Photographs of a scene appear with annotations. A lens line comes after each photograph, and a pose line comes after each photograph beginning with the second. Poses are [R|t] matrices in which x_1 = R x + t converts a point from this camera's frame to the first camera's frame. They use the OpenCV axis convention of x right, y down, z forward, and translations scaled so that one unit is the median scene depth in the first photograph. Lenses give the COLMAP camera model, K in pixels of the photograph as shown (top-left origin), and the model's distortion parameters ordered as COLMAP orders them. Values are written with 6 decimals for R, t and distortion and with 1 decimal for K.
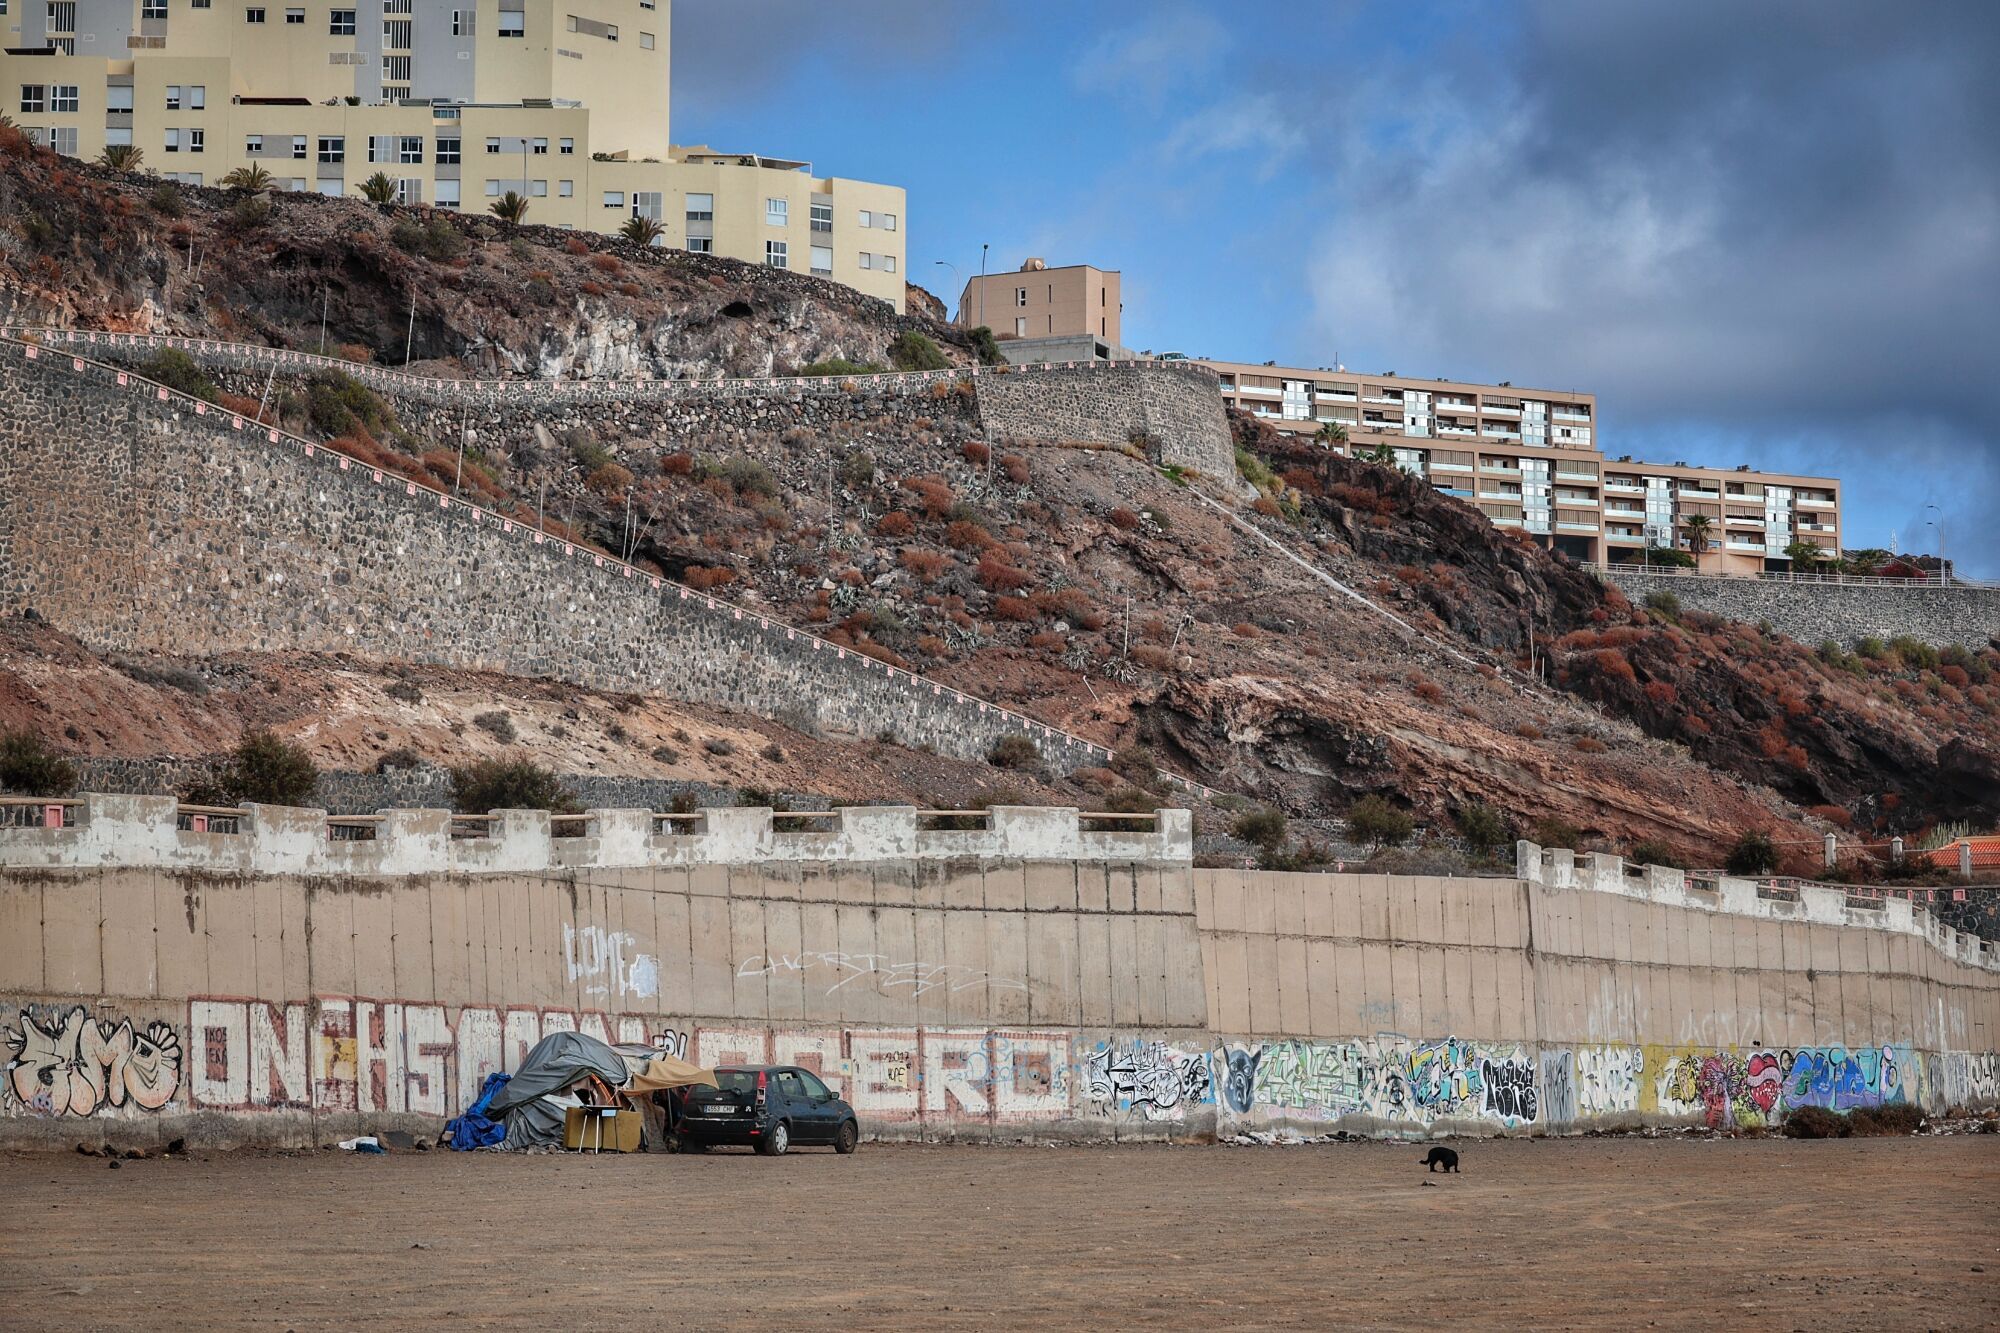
lens RADIAL K [[4158.8, 0, 1052.8], [0, 4158.8, 600.4], [0, 0, 1]] dist [-0.084022, 0.000000]
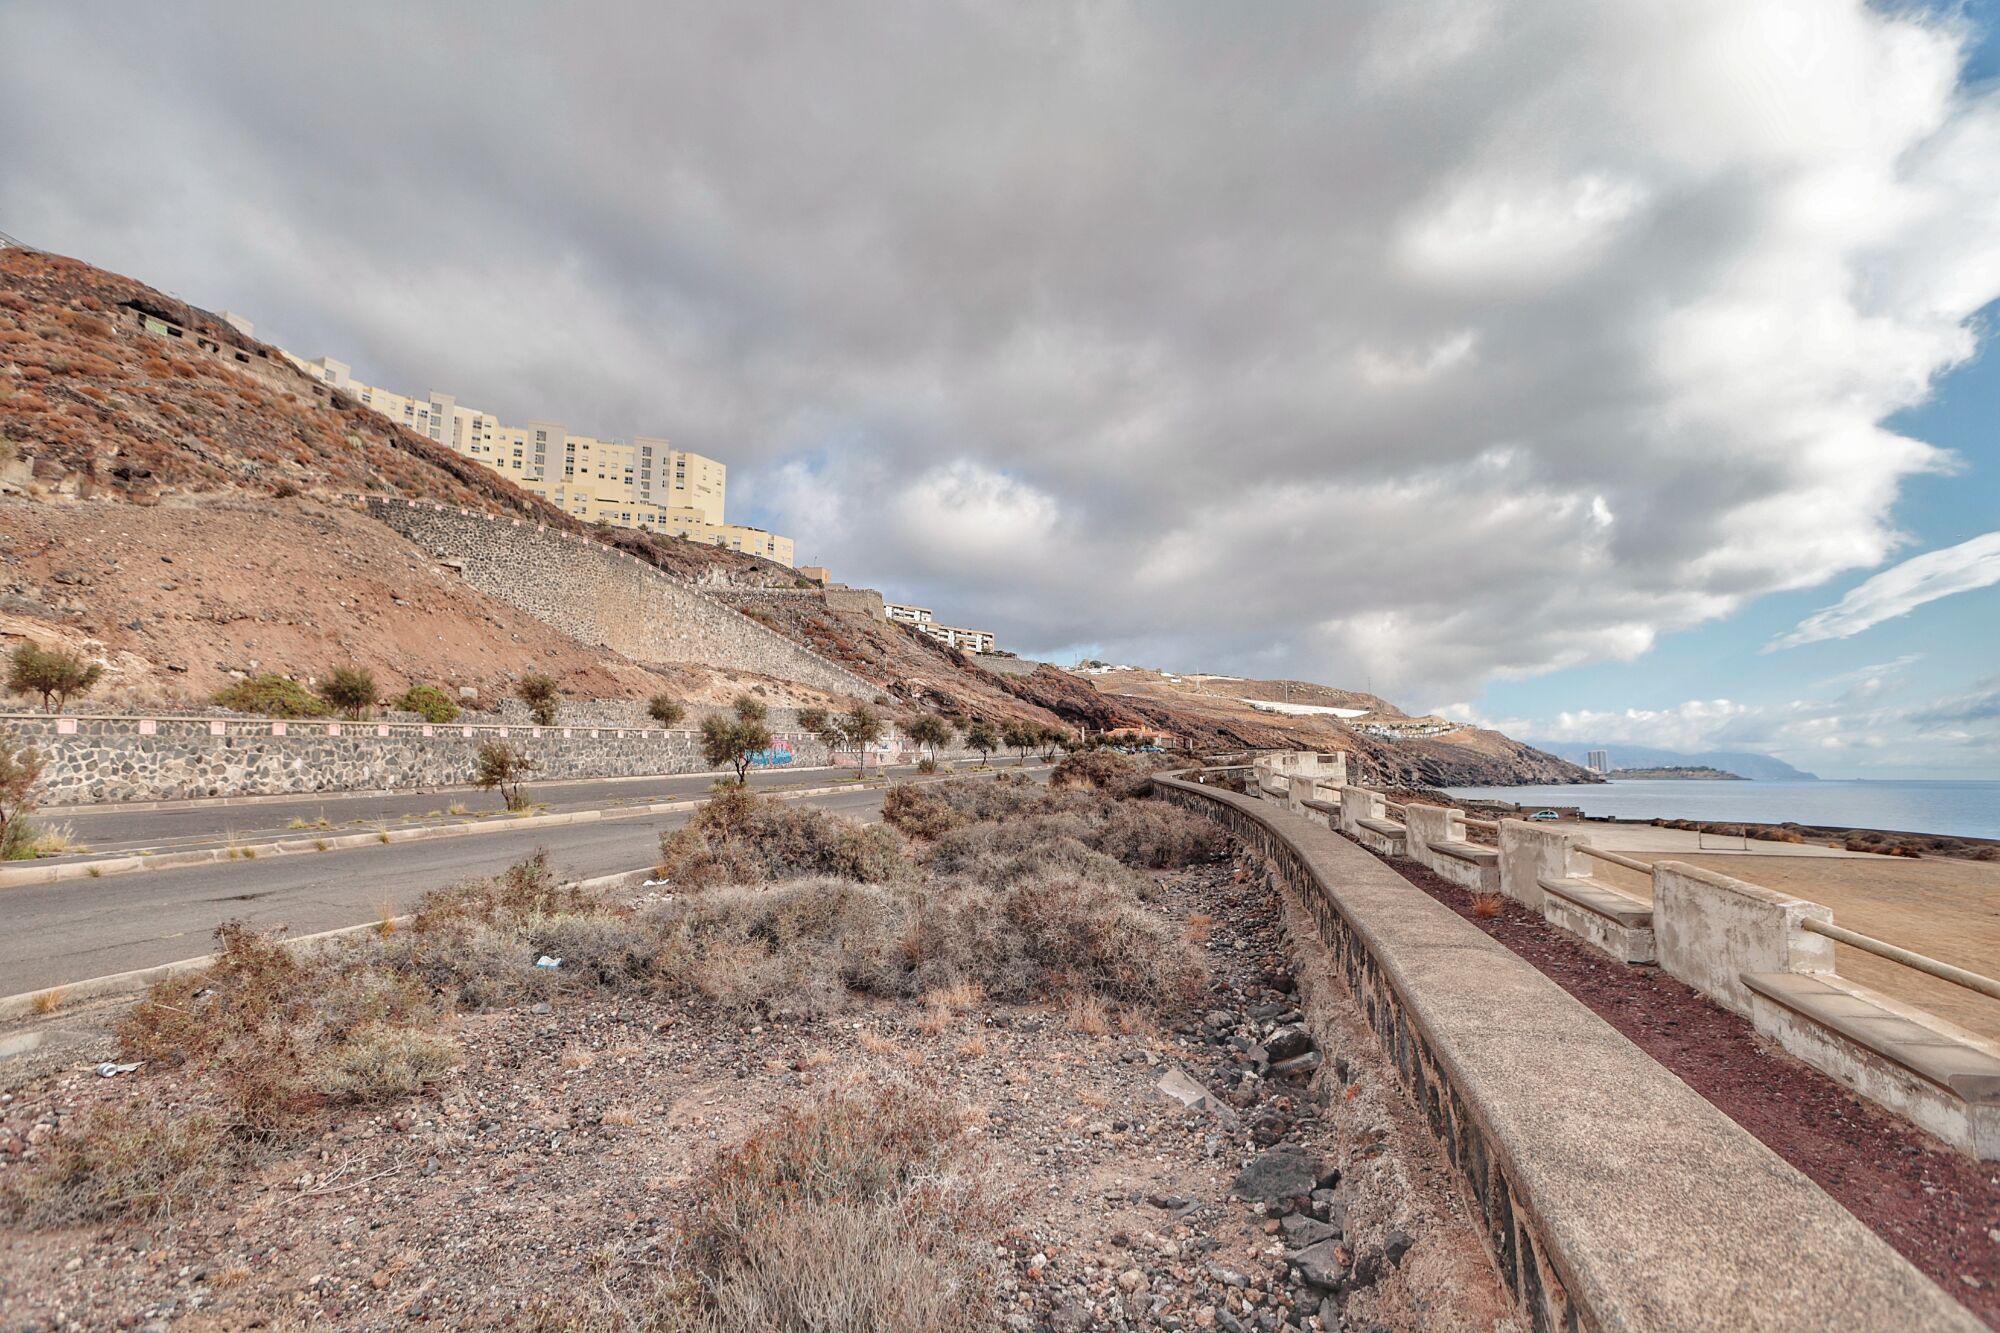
lens RADIAL K [[947.9, 0, 1000.5], [0, 947.9, 656.5], [0, 0, 1]] dist [0.000908, 0.001982]
pose [[0.965177, 0.037156, 0.258947, -0.087800], [-0.036188, 0.999309, -0.008505, 0.003580], [-0.259084, -0.001161, 0.965854, 0.190340]]
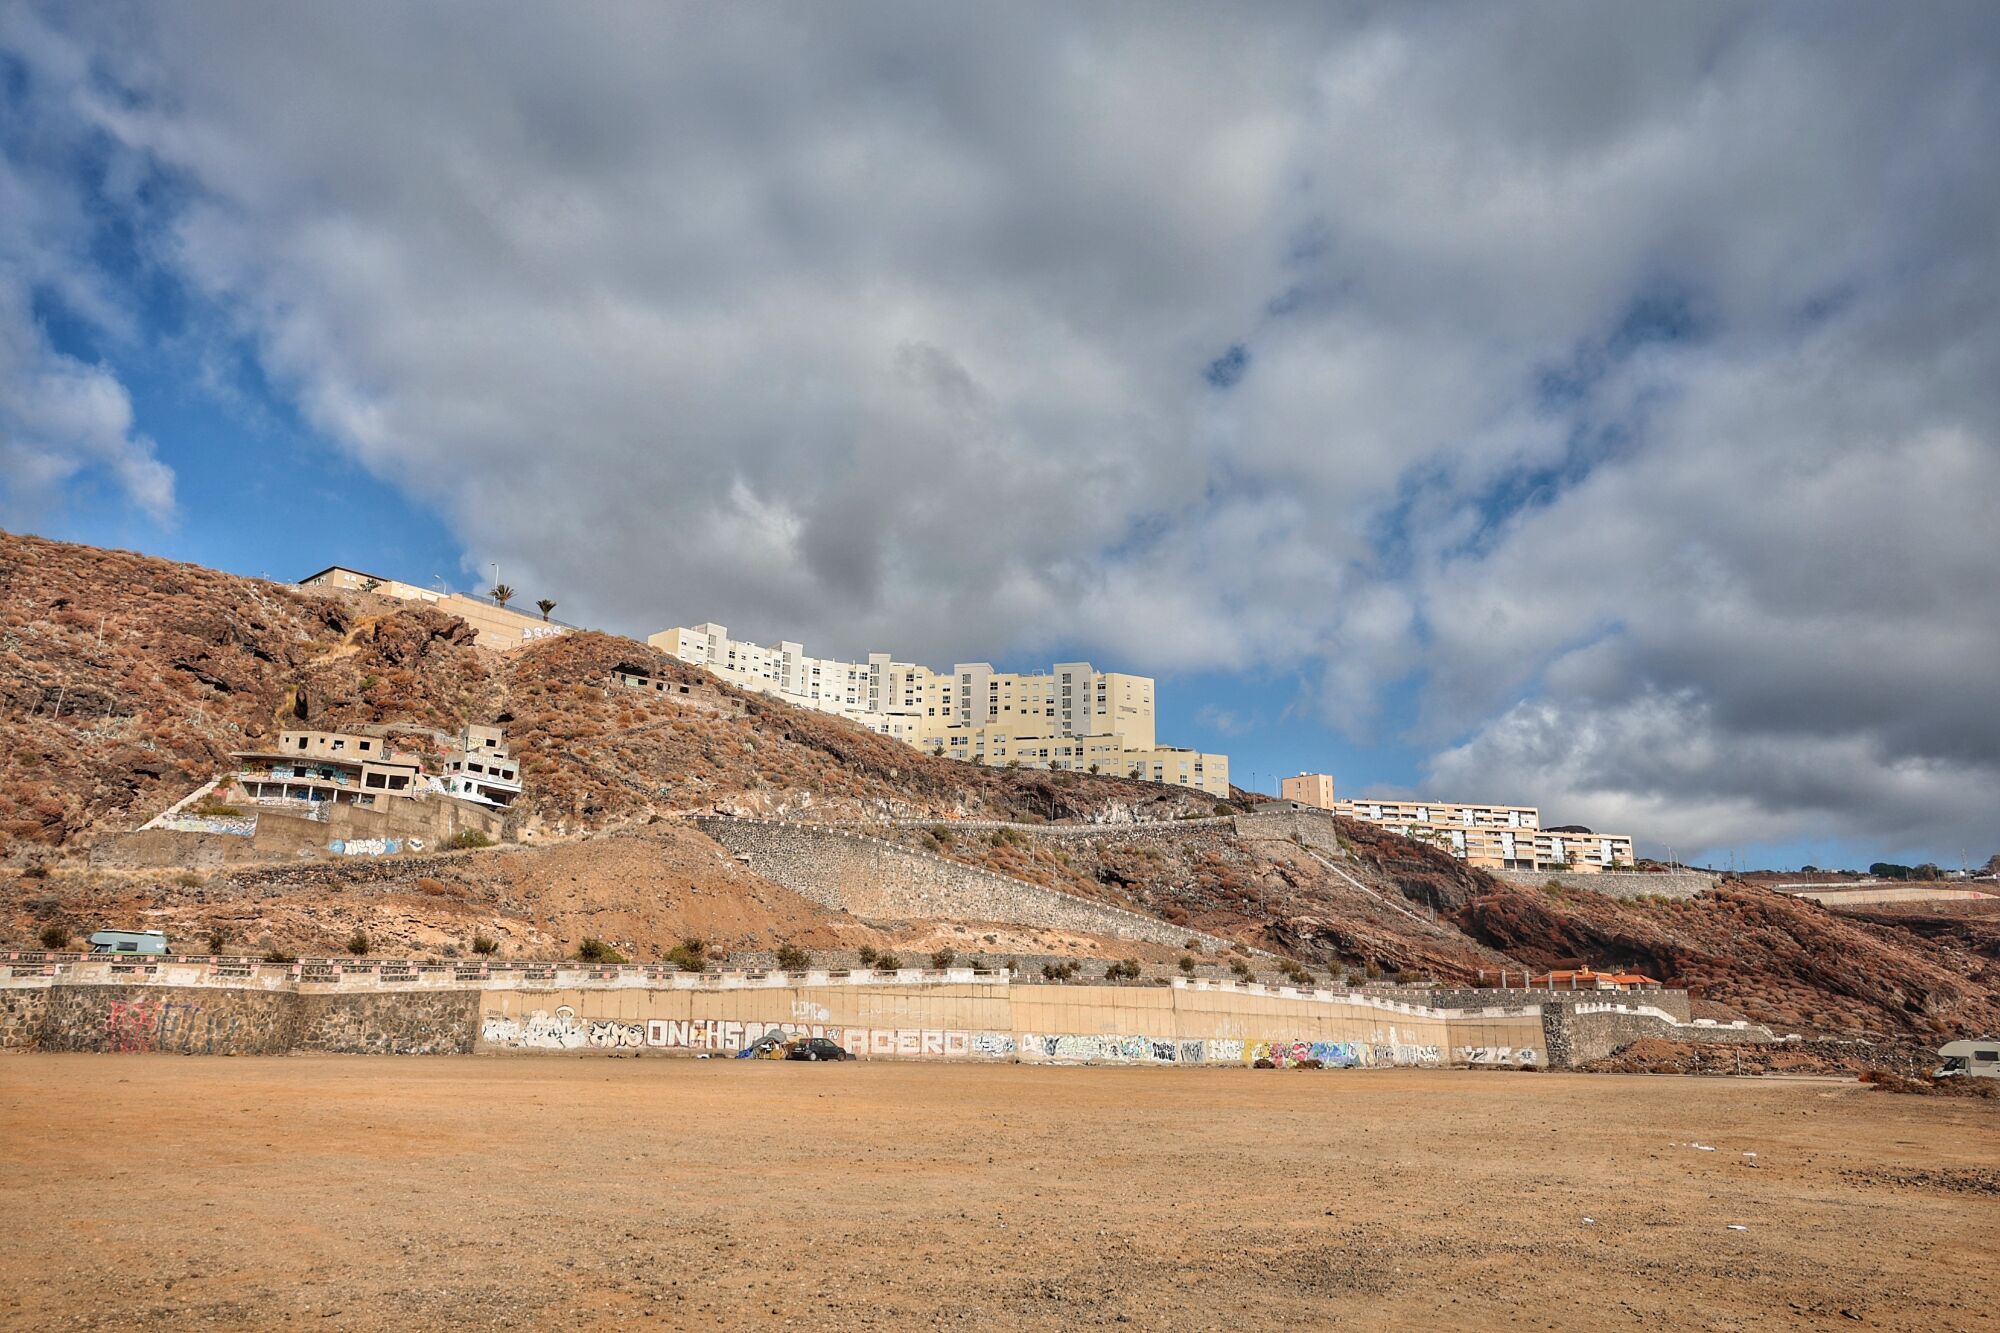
lens RADIAL K [[1408.0, 0, 974.1], [0, 1408.0, 662.9], [0, 0, 1]] dist [0.020492, -0.010858]
pose [[0.951168, -0.067982, -0.301095, 0.130258], [0.020569, 0.987237, -0.157923, -0.006563], [0.307988, 0.144018, 0.940427, -0.069367]]
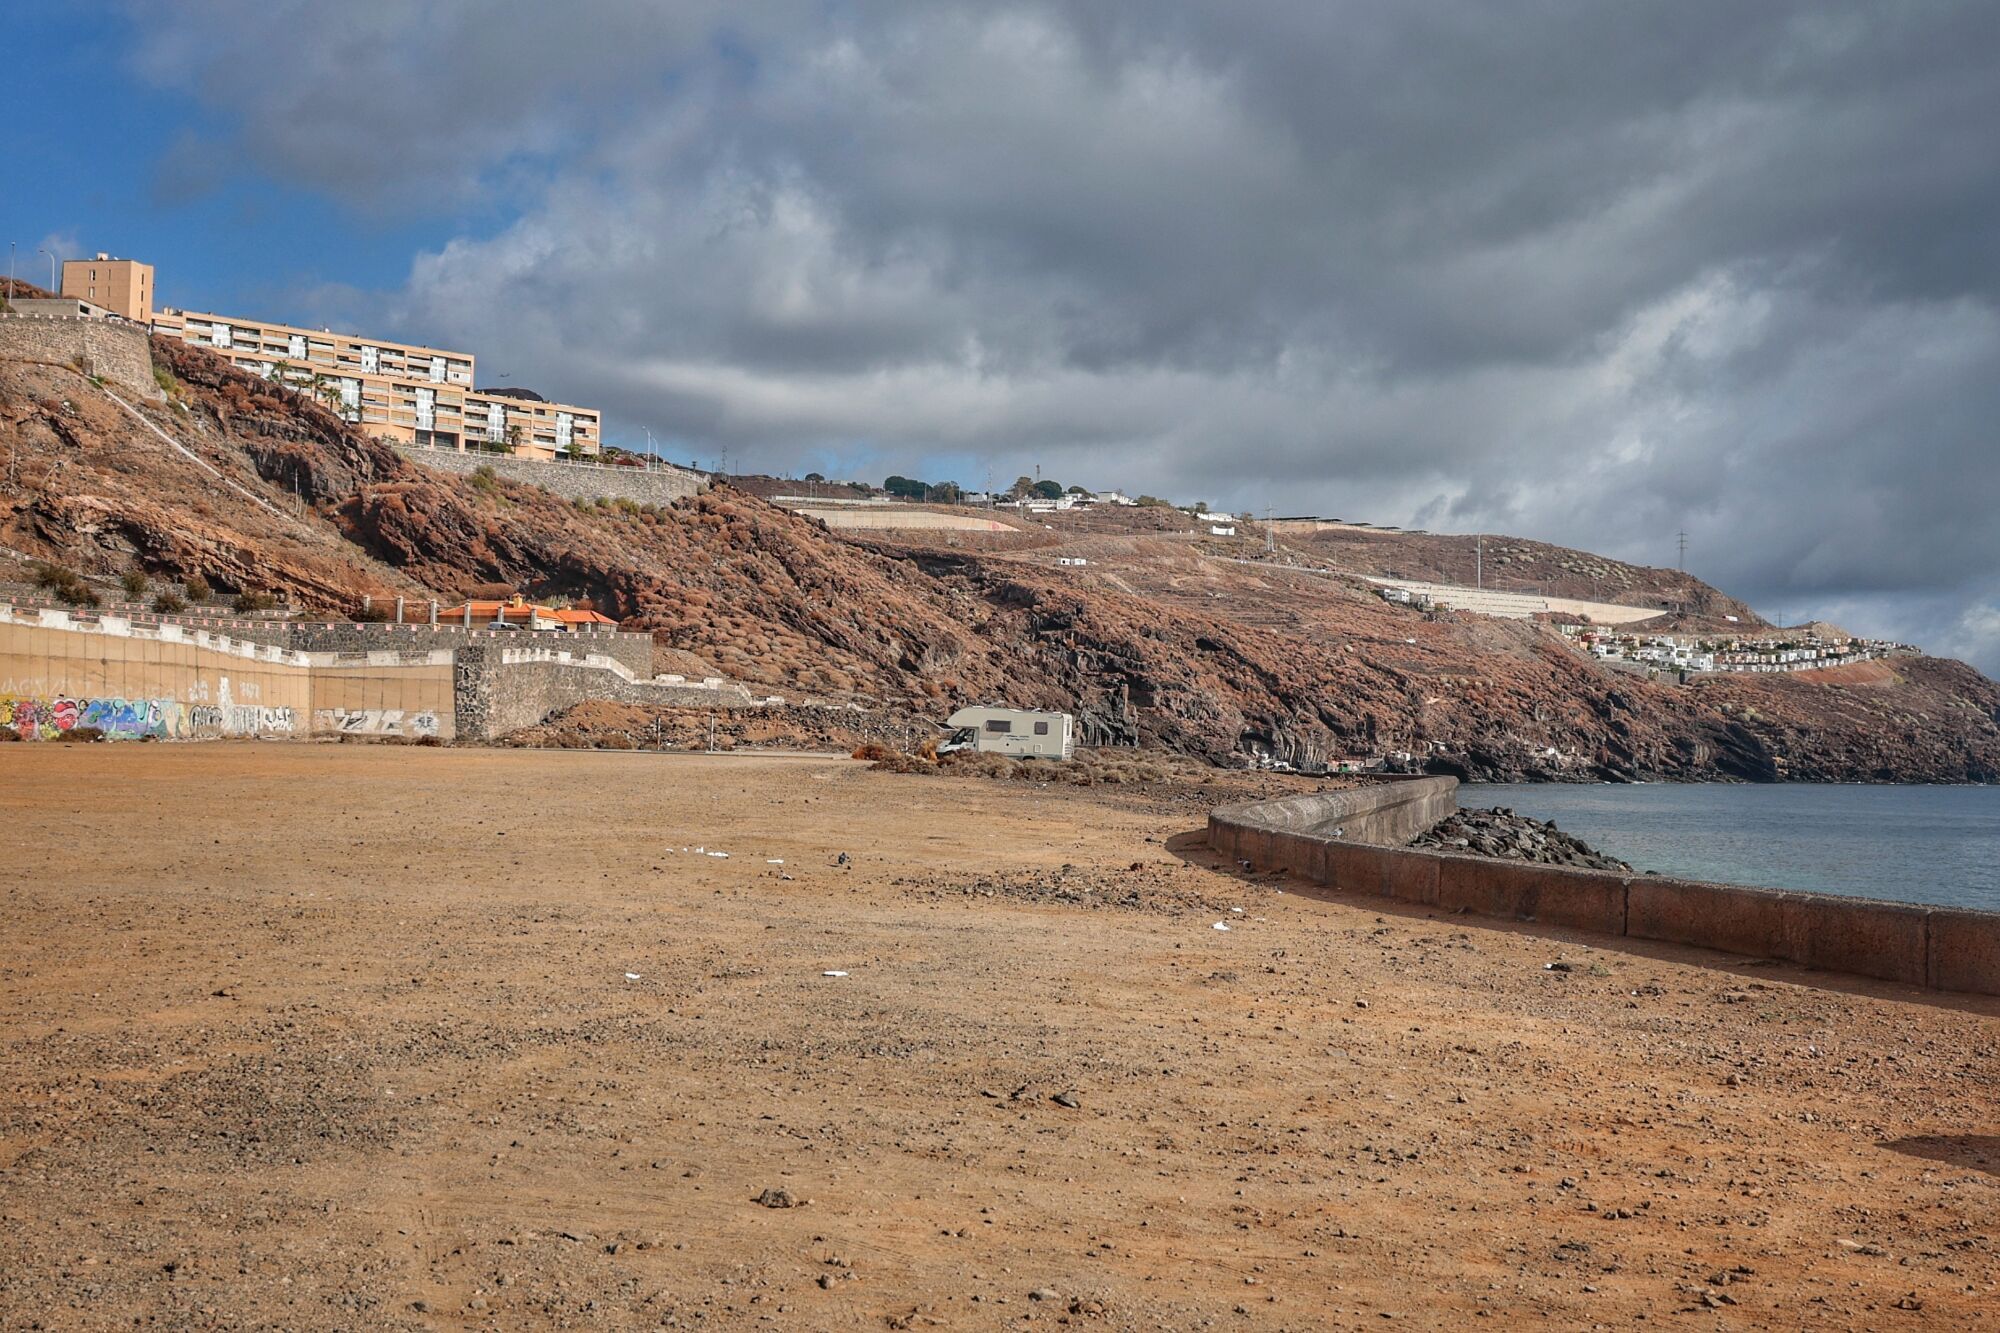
lens RADIAL K [[2261.2, 0, 1019.6], [0, 2261.2, 649.5], [0, 0, 1]] dist [0.000259, 0.000000]
pose [[0.951970, 0.034060, 0.304291, 0.126471], [-0.057503, 0.995998, 0.068414, -0.005626], [-0.300743, -0.082626, 0.950119, -0.061309]]
